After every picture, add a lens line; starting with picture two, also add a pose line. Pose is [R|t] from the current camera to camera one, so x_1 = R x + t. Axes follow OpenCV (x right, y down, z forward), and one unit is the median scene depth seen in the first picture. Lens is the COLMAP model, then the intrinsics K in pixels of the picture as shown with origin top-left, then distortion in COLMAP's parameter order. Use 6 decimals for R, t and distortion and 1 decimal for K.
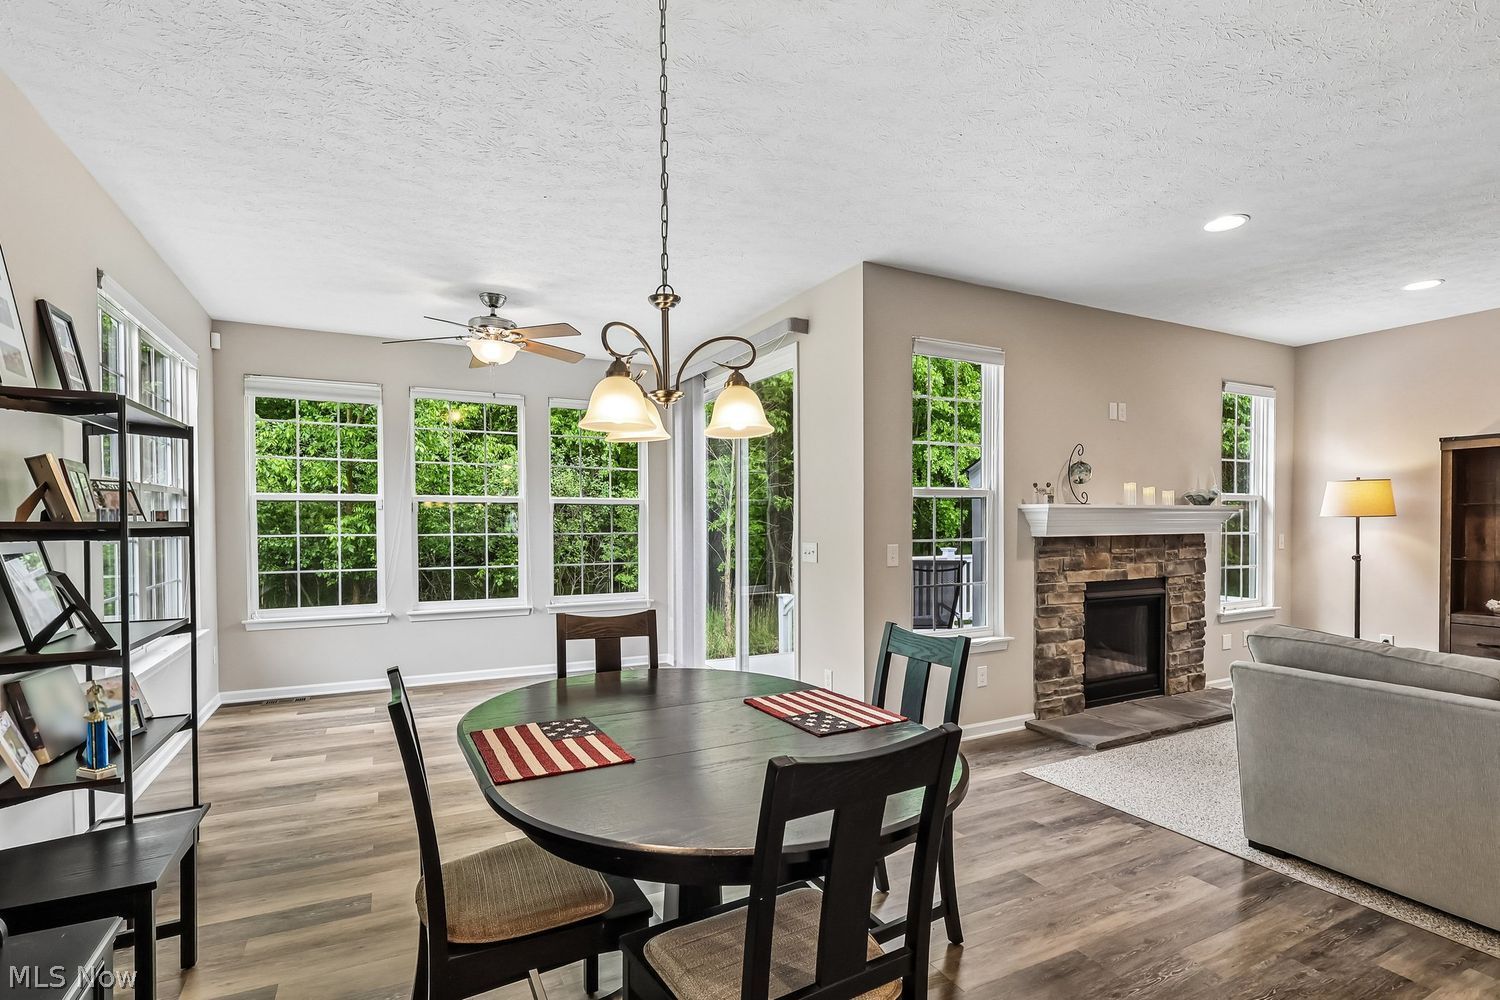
lens RADIAL K [[707.9, 0, 743.2], [0, 707.9, 524.6], [0, 0, 1]] dist [-0.008883, -0.000665]
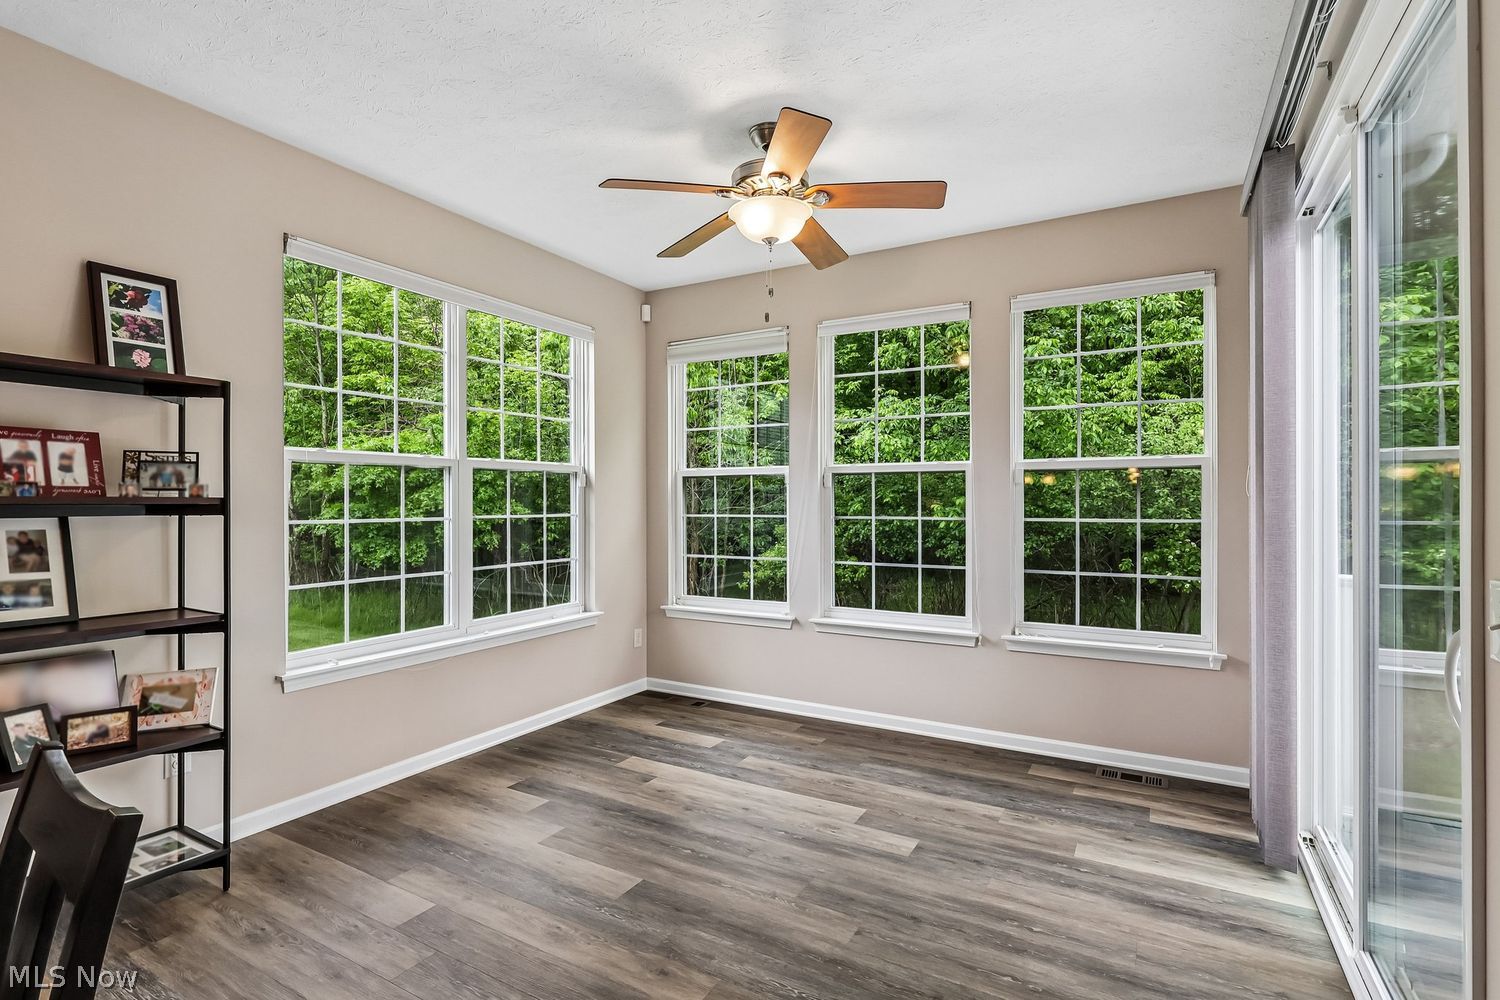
lens RADIAL K [[707.9, 0, 697.5], [0, 707.9, 497.6], [0, 0, 1]] dist [-0.008883, -0.000665]
pose [[0.537671, -0.002631, -0.843150, 0.127907], [-0.004710, 0.999970, -0.006124, -0.000965], [0.843141, 0.007264, 0.537643, 0.621578]]
